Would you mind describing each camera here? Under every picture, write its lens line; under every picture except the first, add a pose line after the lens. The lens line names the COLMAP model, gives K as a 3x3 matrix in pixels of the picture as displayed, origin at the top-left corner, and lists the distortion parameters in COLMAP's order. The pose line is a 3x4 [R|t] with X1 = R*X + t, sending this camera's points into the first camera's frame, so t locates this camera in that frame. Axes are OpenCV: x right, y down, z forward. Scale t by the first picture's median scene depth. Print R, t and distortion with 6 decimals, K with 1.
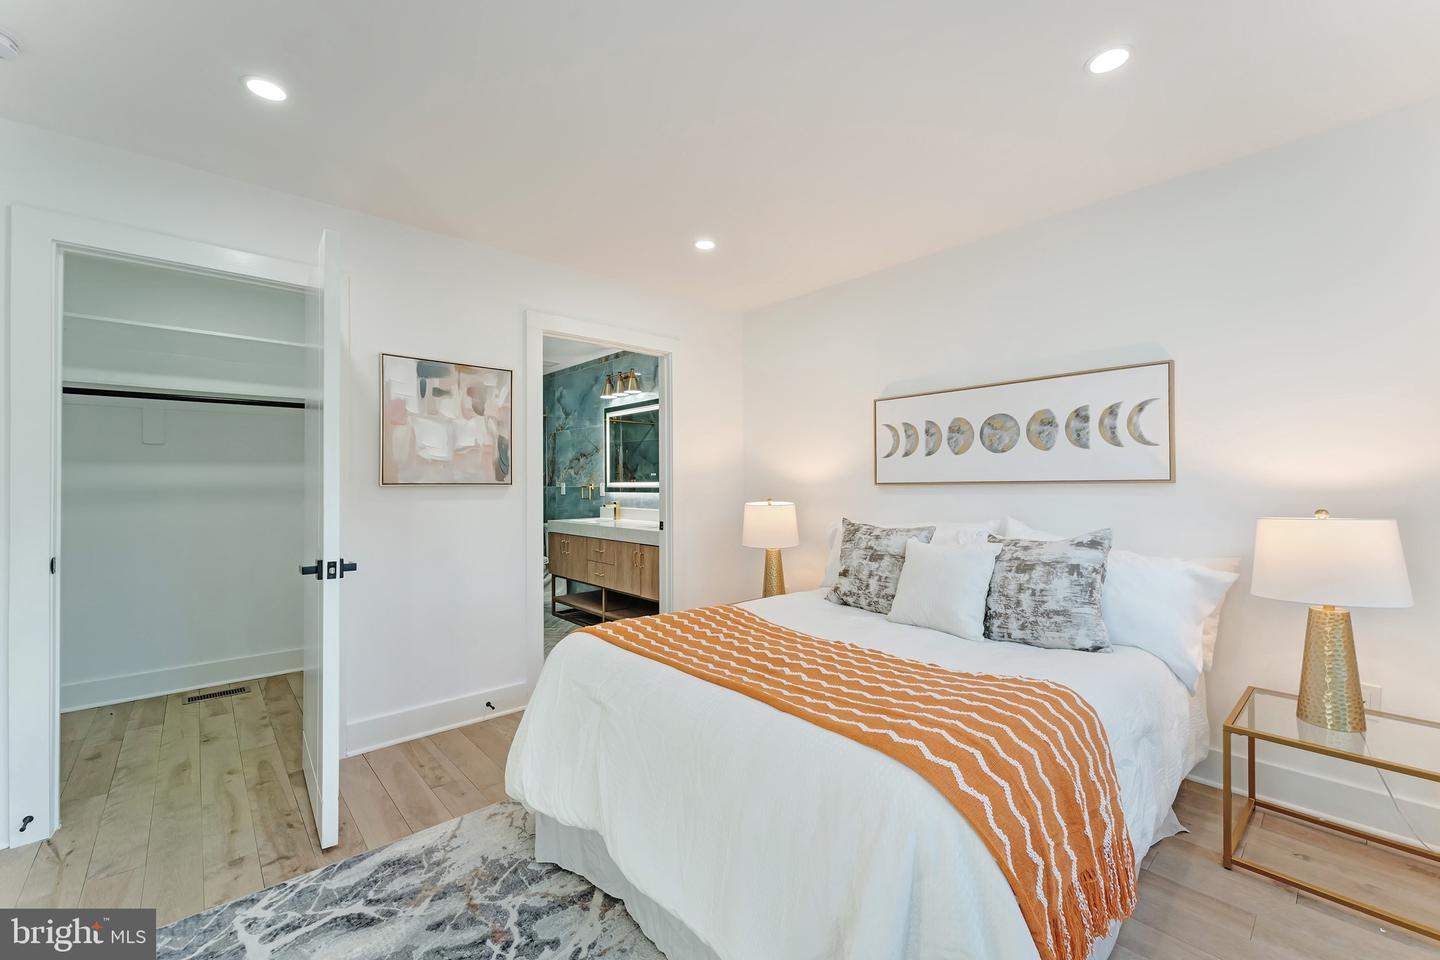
lens RADIAL K [[572.3, 0, 713.9], [0, 572.3, 482.5], [0, 0, 1]] dist [0.002962, 0.000395]
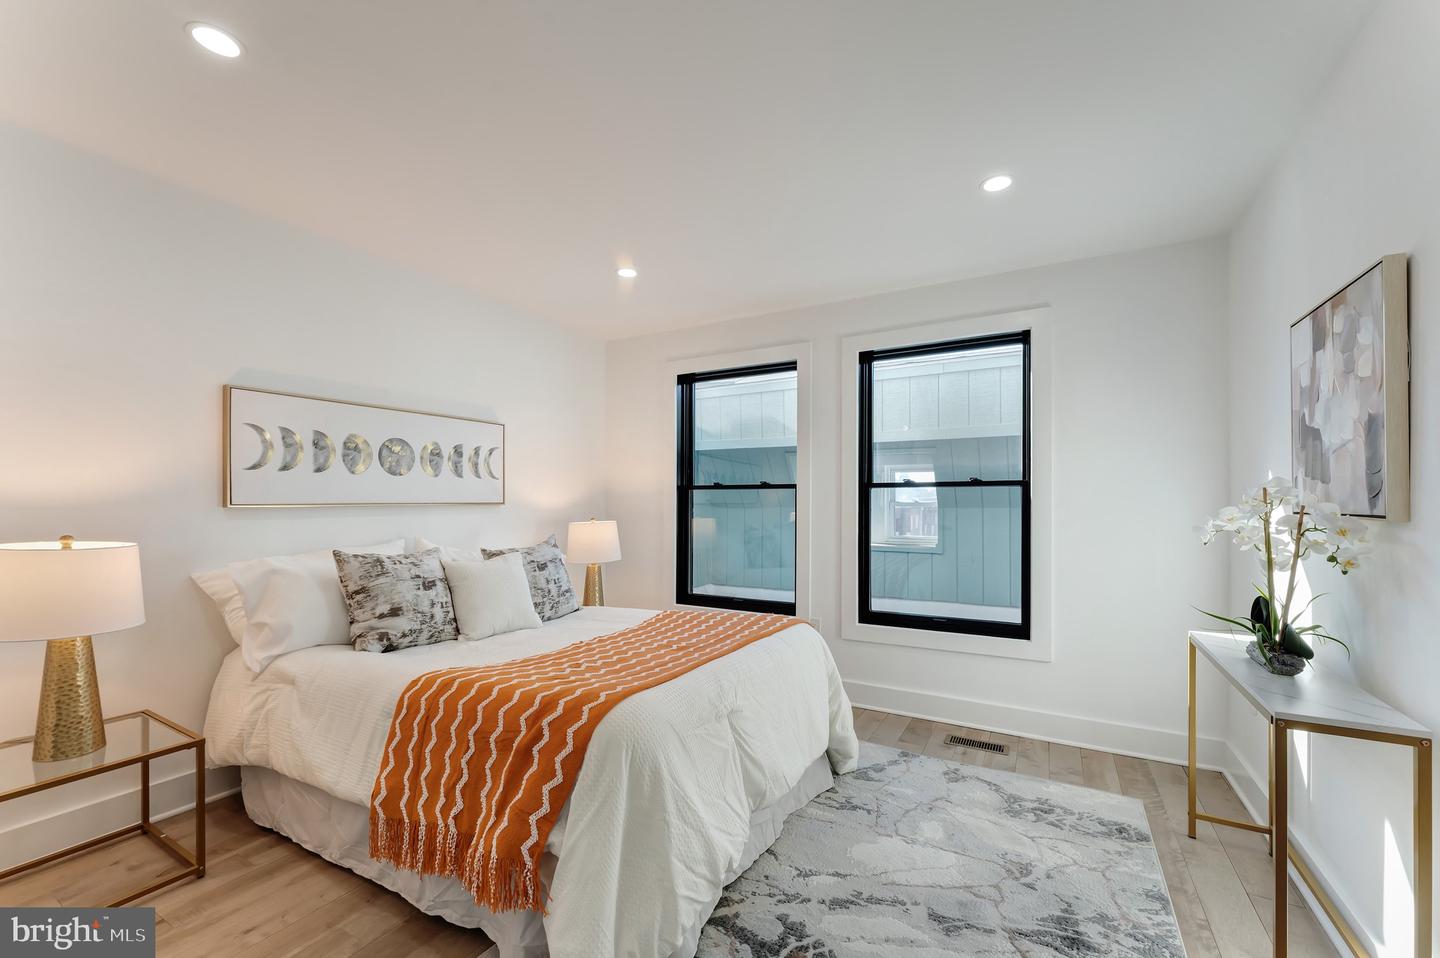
lens RADIAL K [[581.4, 0, 723.1], [0, 581.4, 505.4], [0, 0, 1]] dist [0.001110, 0.000164]
pose [[-0.312563, 0.001992, 0.949895, -0.750507], [-0.000822, 0.999997, -0.002368, 0.004251], [-0.949897, -0.001521, -0.312560, 0.835751]]
